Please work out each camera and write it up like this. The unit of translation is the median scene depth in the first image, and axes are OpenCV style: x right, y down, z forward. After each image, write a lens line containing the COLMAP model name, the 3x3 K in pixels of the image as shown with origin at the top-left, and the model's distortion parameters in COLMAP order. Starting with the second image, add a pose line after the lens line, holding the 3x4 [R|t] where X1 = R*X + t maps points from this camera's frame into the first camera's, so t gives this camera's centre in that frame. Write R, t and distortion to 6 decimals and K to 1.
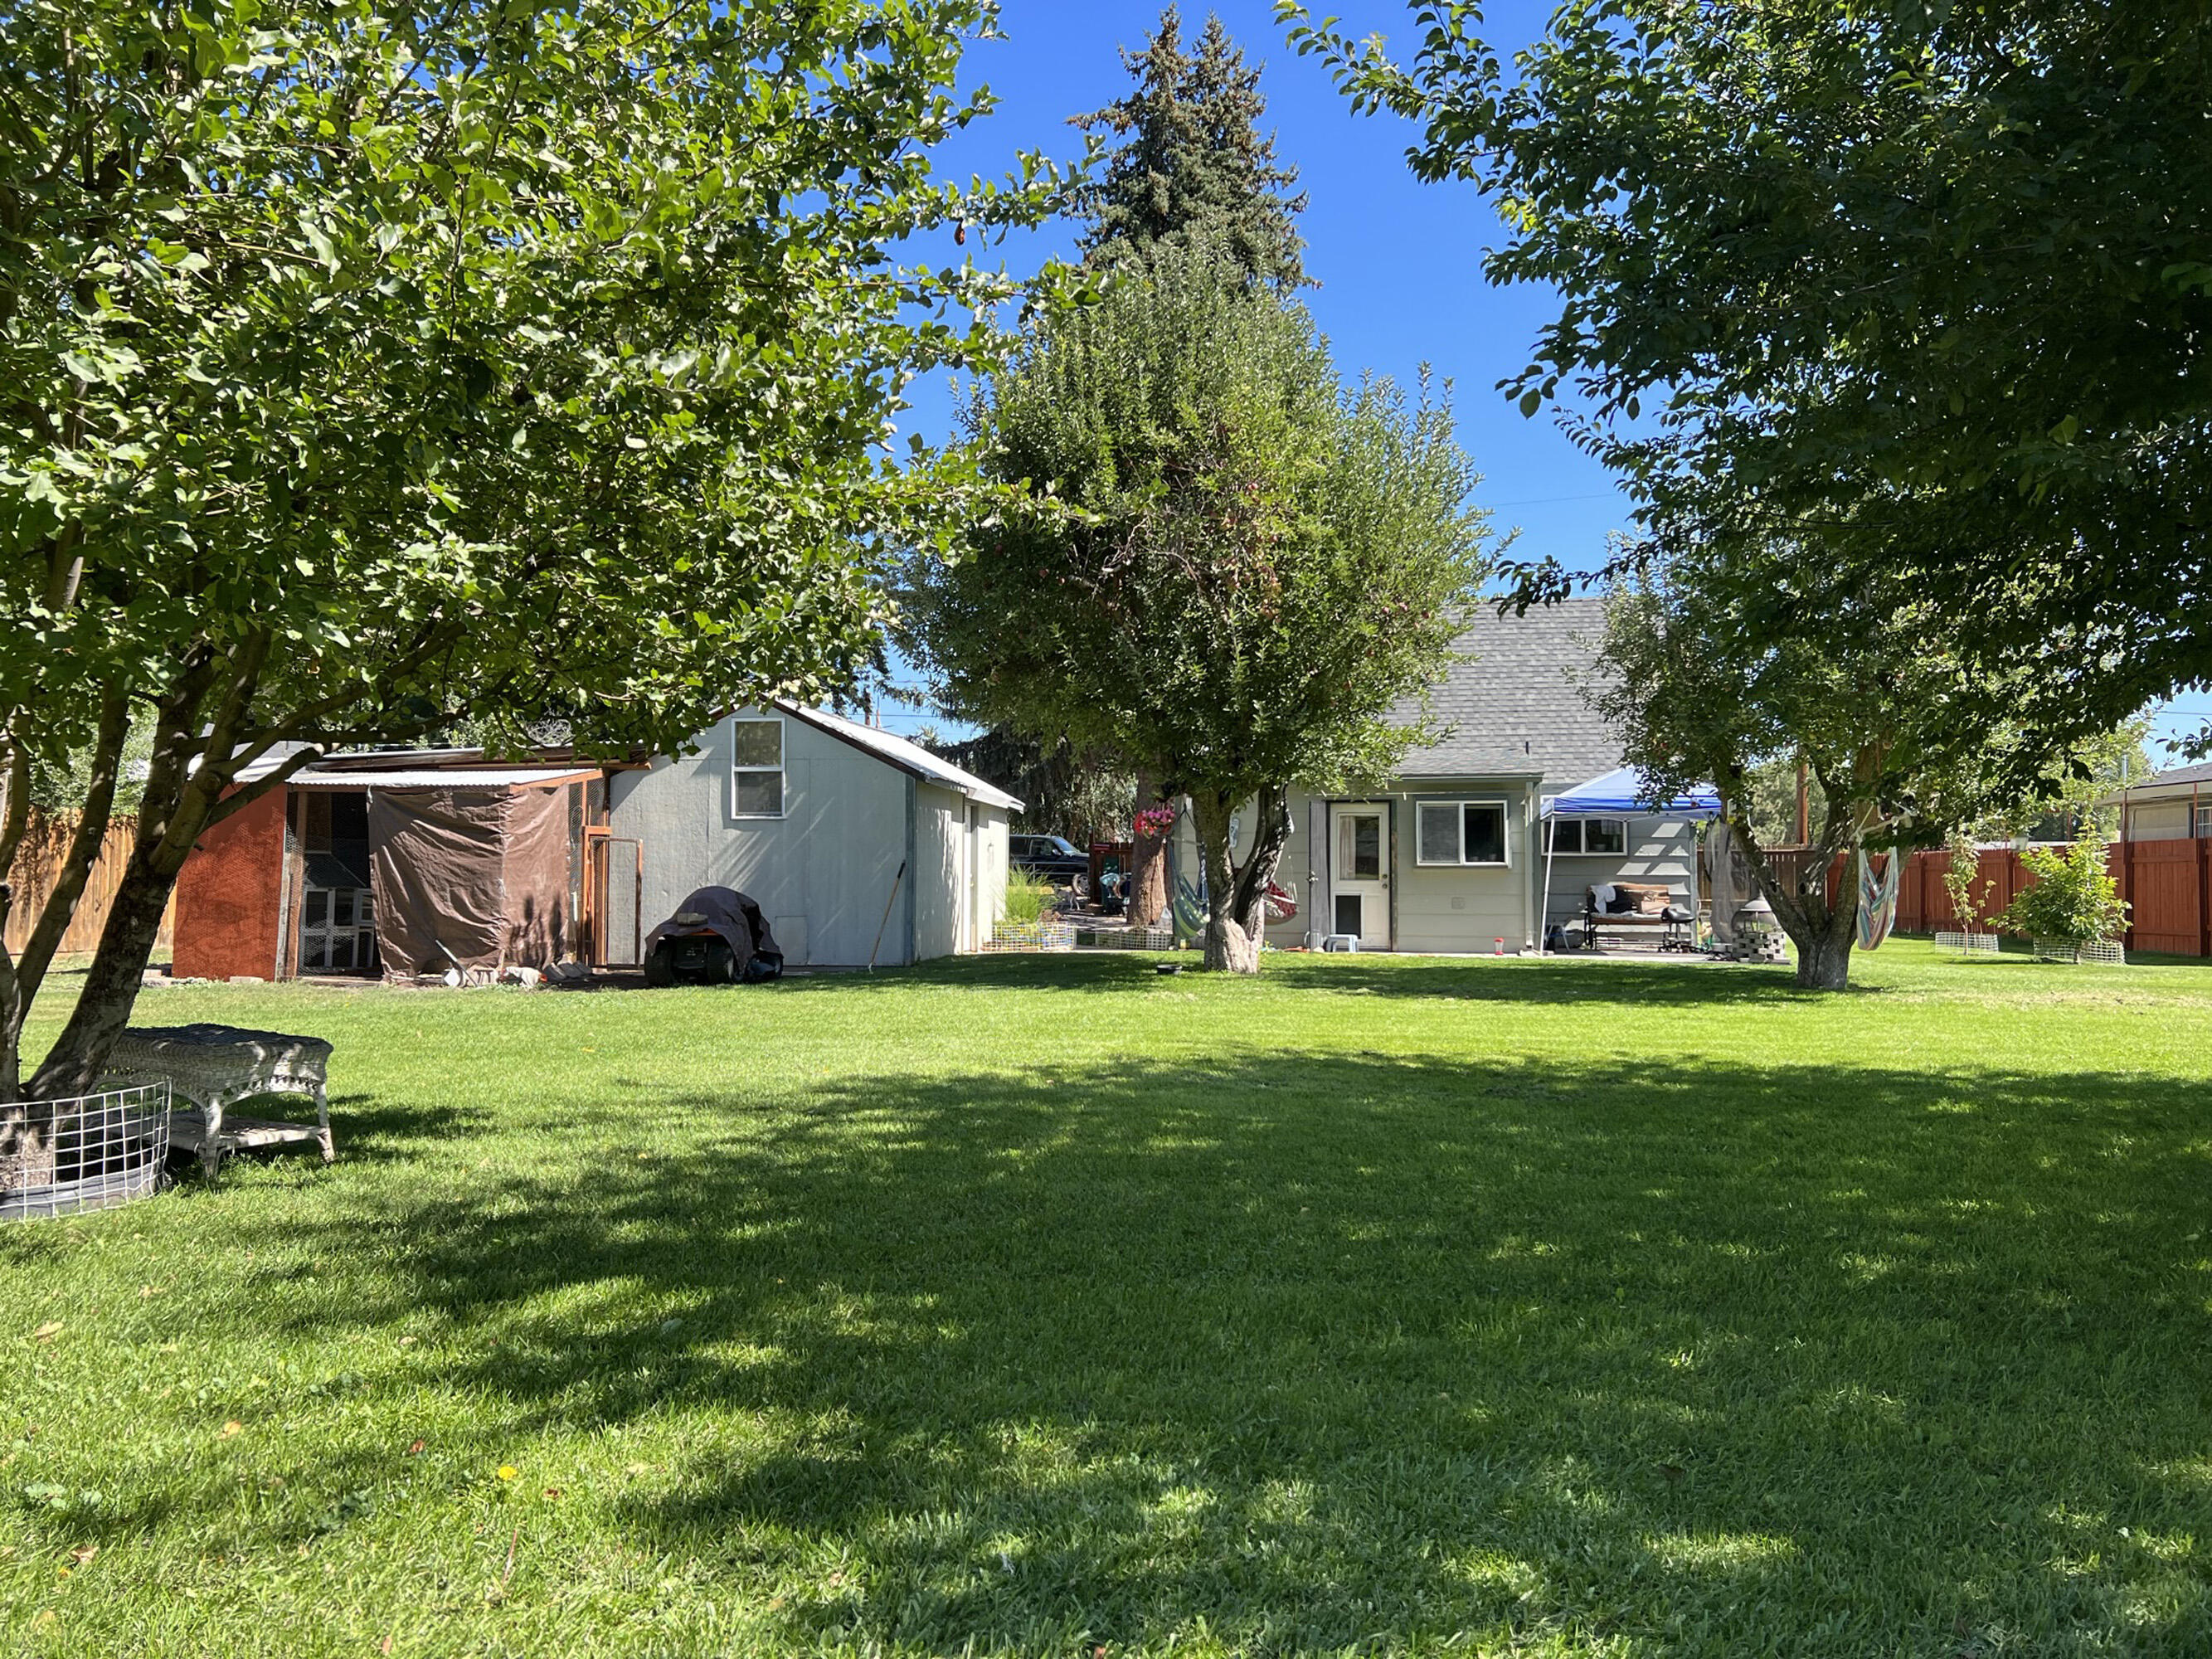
lens RADIAL K [[1687.2, 0, 1106.0], [0, 1687.2, 829.5], [0, 0, 1]] dist [0.021344, -0.009476]
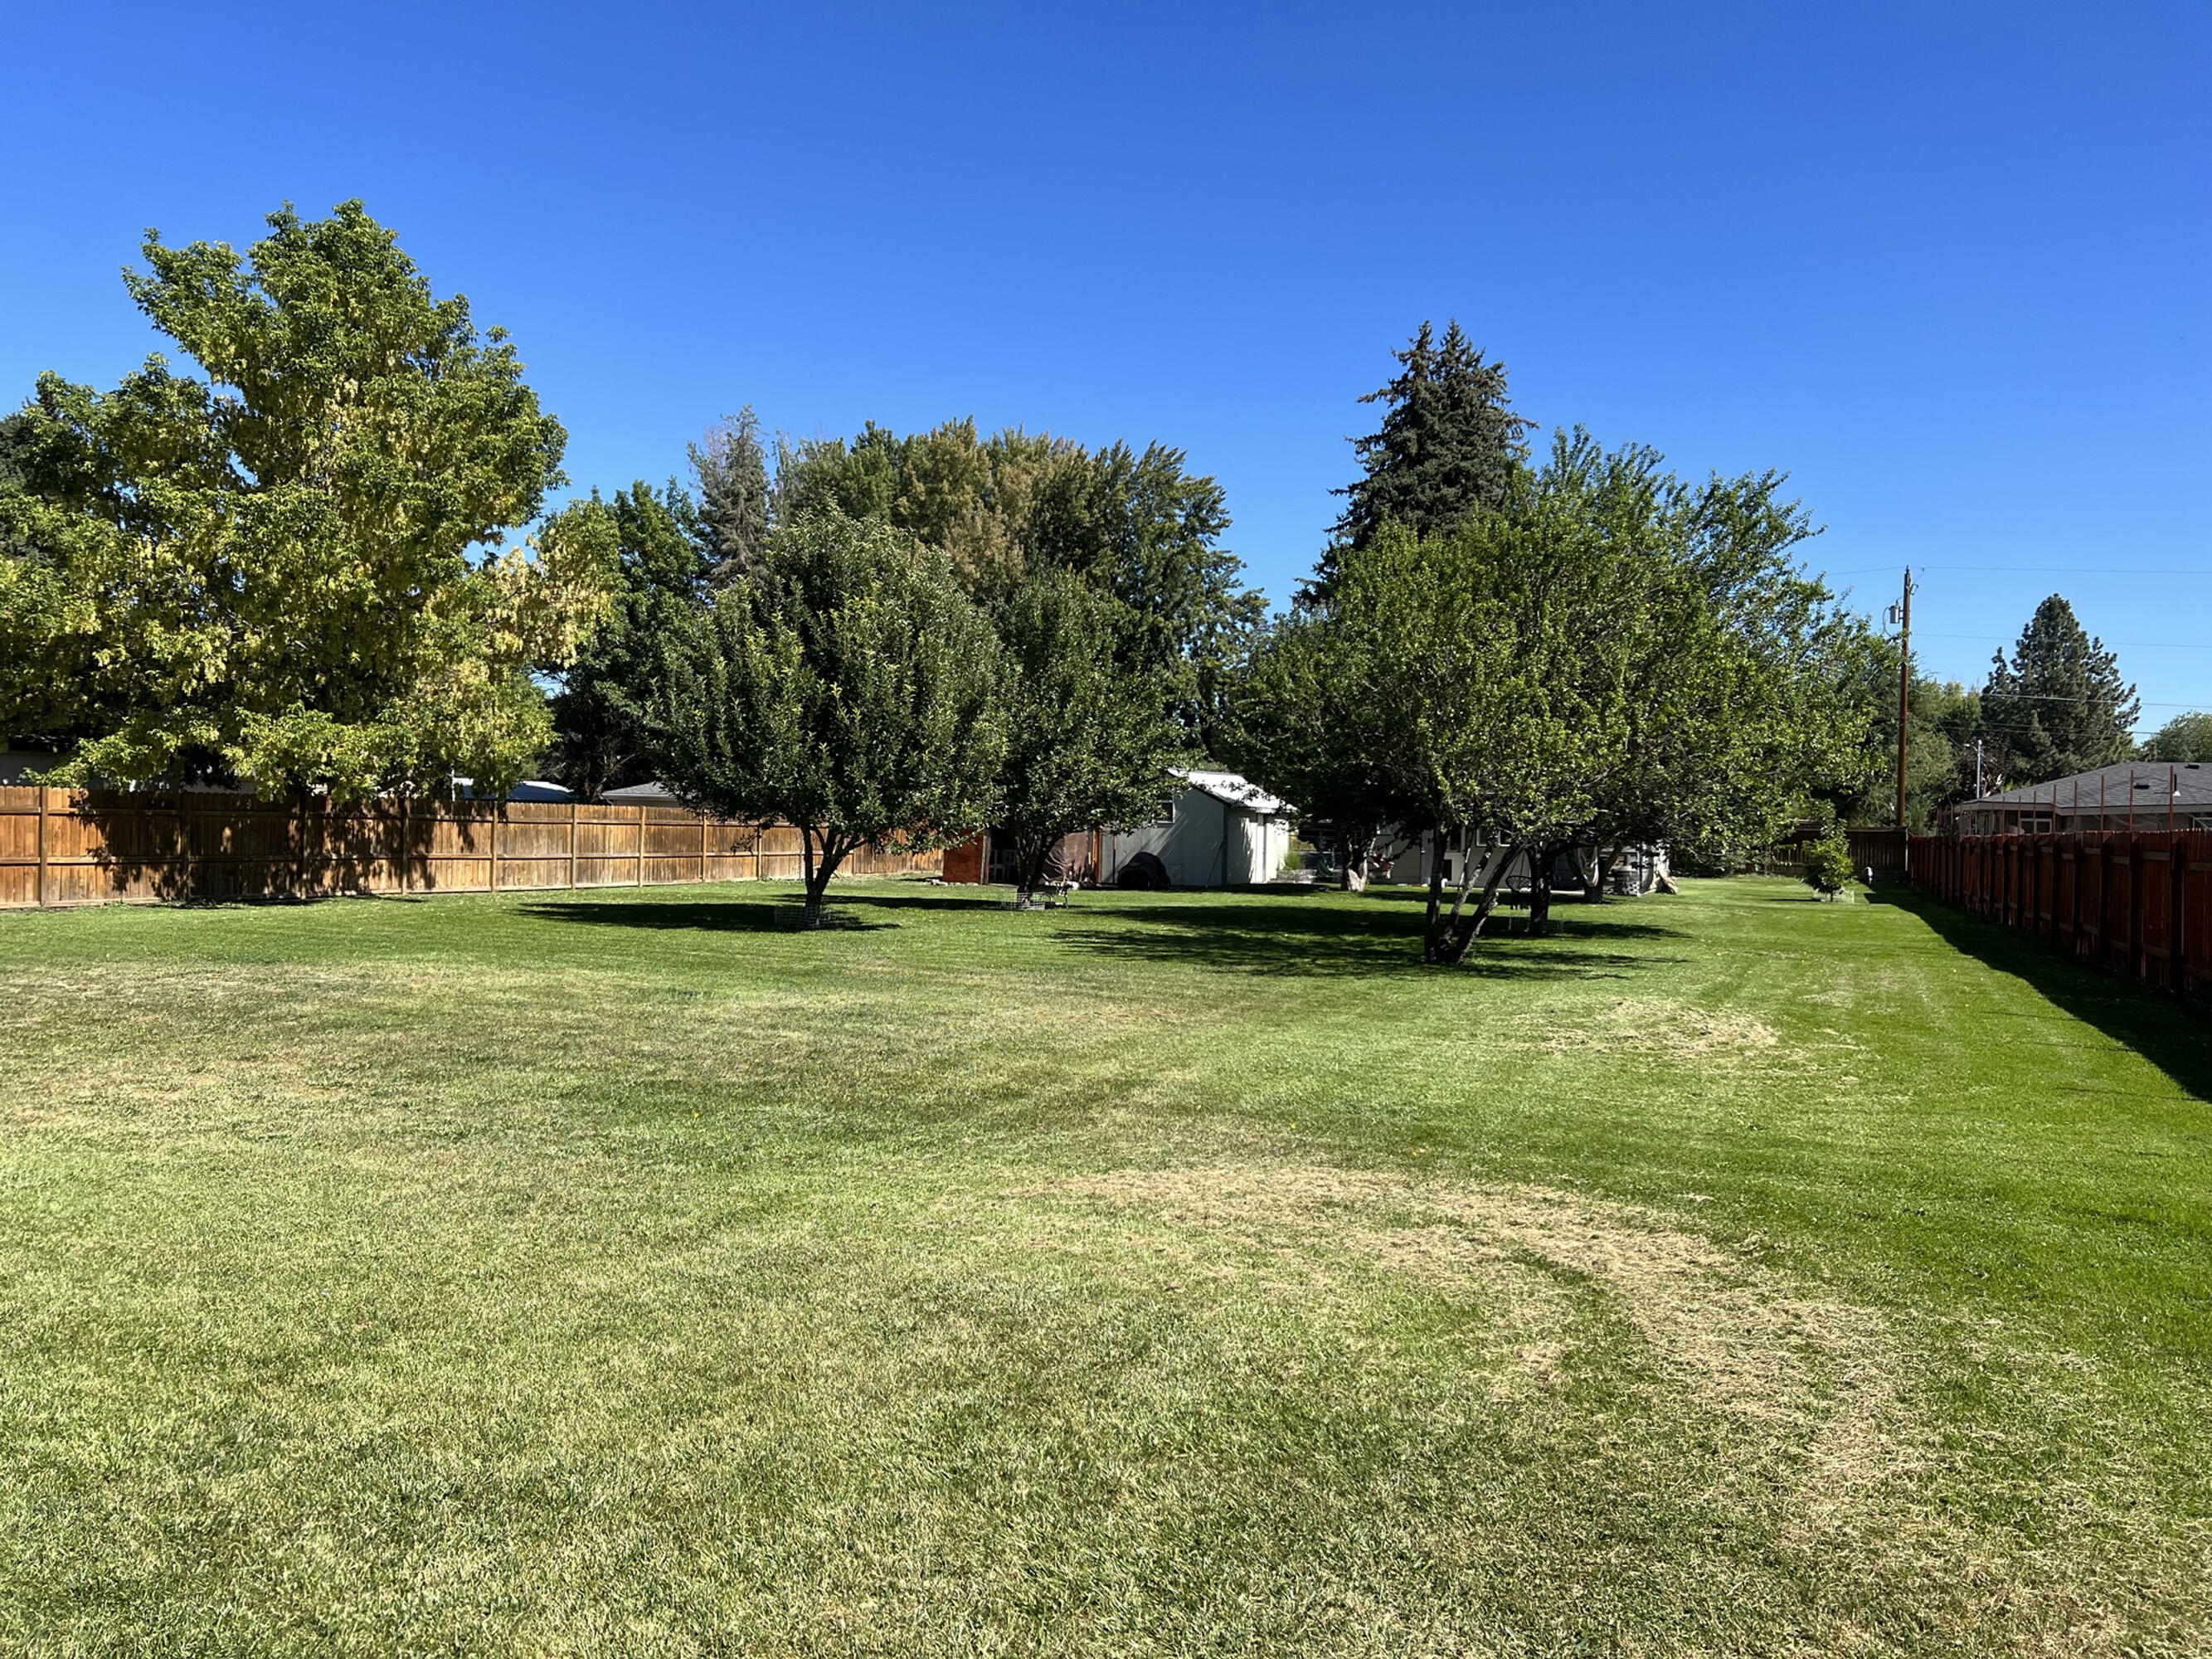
lens RADIAL K [[1687.2, 0, 1106.0], [0, 1687.2, 829.5], [0, 0, 1]] dist [0.021344, -0.009476]
pose [[0.960512, 0.012179, -0.277972, 0.365838], [-0.002156, 0.999337, 0.036337, -0.081127], [0.278230, -0.034303, 0.959902, -1.259224]]
